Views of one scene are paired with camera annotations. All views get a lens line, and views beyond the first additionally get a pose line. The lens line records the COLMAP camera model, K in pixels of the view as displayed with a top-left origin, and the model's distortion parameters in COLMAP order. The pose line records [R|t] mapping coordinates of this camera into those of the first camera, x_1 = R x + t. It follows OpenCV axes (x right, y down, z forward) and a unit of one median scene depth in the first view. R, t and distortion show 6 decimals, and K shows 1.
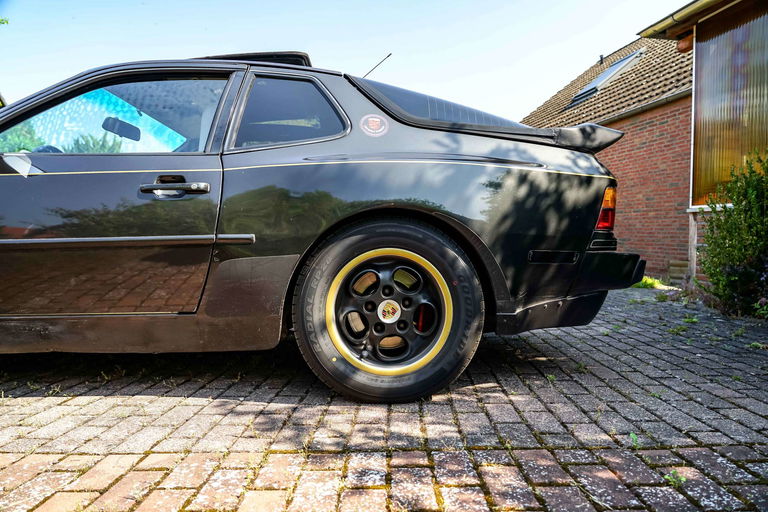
lens RADIAL K [[510.8, 0, 391.2], [0, 510.8, 254.7], [0, 0, 1]] dist [-0.023528, 0.004724]
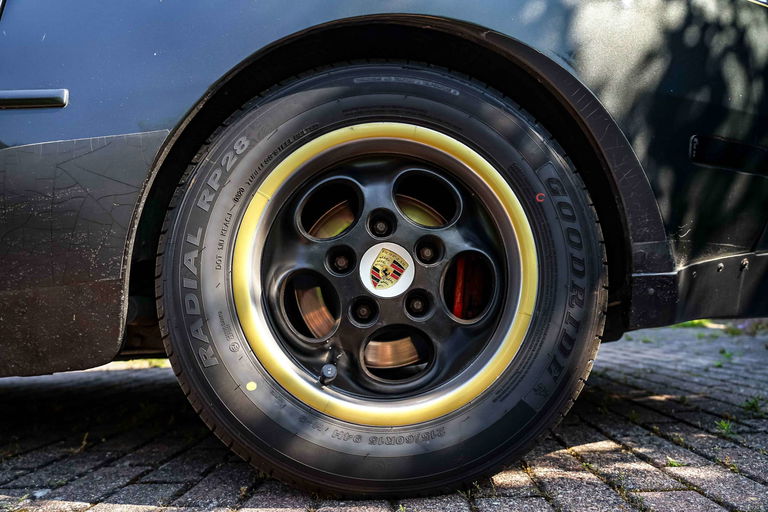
lens RADIAL K [[510.8, 0, 391.2], [0, 510.8, 254.7], [0, 0, 1]] dist [-0.023528, 0.004724]
pose [[0.999695, -0.021884, 0.011458, -0.005264], [0.023178, 0.991413, -0.128700, 0.152922], [-0.008543, 0.128926, 0.991617, 0.575988]]
